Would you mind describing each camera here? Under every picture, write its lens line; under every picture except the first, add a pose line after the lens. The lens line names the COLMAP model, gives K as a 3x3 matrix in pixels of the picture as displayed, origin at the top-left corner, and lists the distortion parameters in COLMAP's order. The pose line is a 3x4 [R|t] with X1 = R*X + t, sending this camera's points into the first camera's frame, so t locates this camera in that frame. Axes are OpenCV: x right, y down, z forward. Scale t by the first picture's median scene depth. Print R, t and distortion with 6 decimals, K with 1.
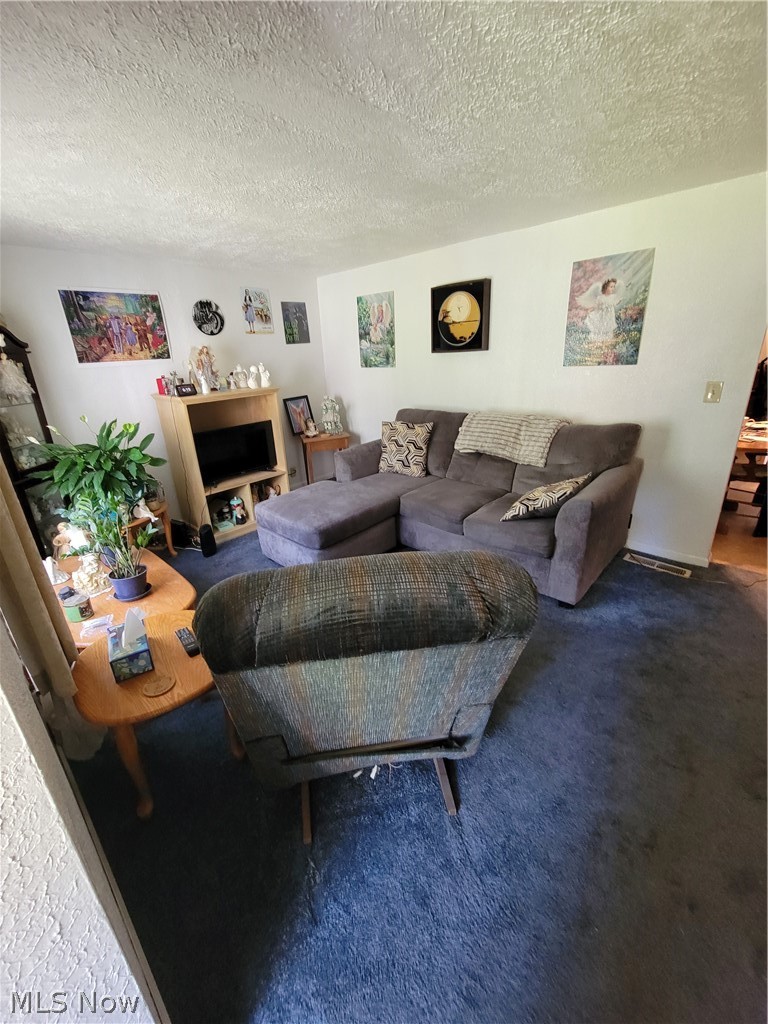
lens RADIAL K [[419.9, 0, 384.0], [0, 419.9, 512.0], [0, 0, 1]] dist [-0.008526, 0.006944]
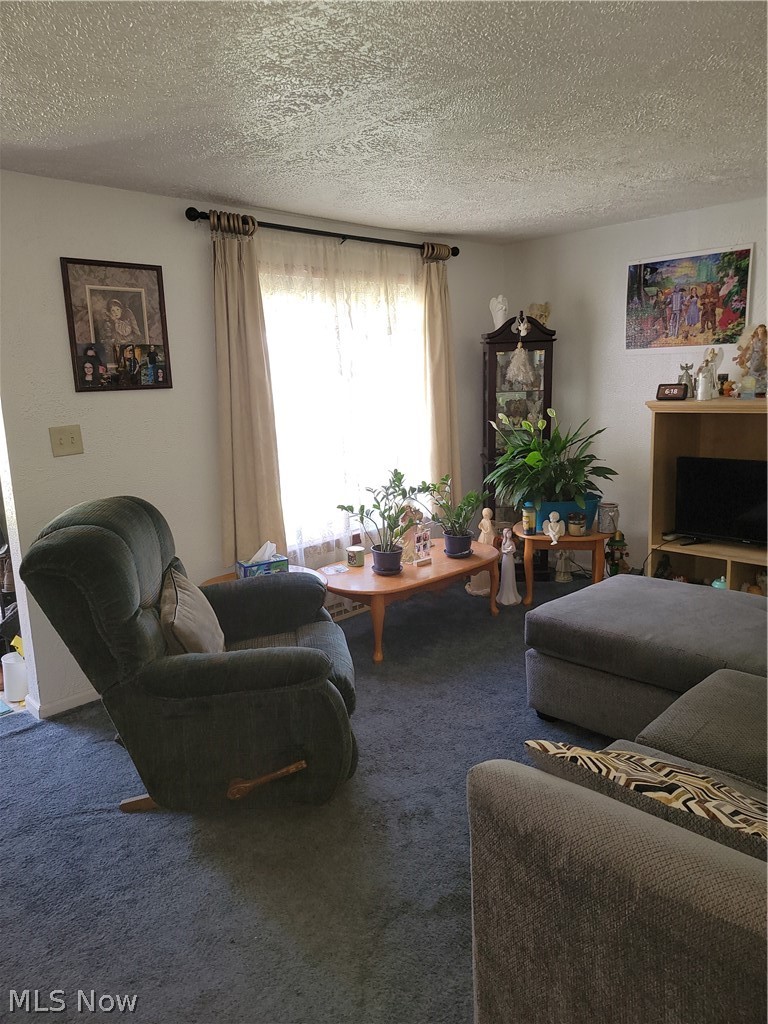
lens RADIAL K [[711.2, 0, 384.0], [0, 711.2, 512.0], [0, 0, 1]] dist [0.076938, -0.063639]
pose [[-0.038750, 0.248149, -0.967947, 0.673353], [-0.320196, 0.914512, 0.247269, -0.235743], [0.946558, 0.319514, 0.044019, 0.532957]]
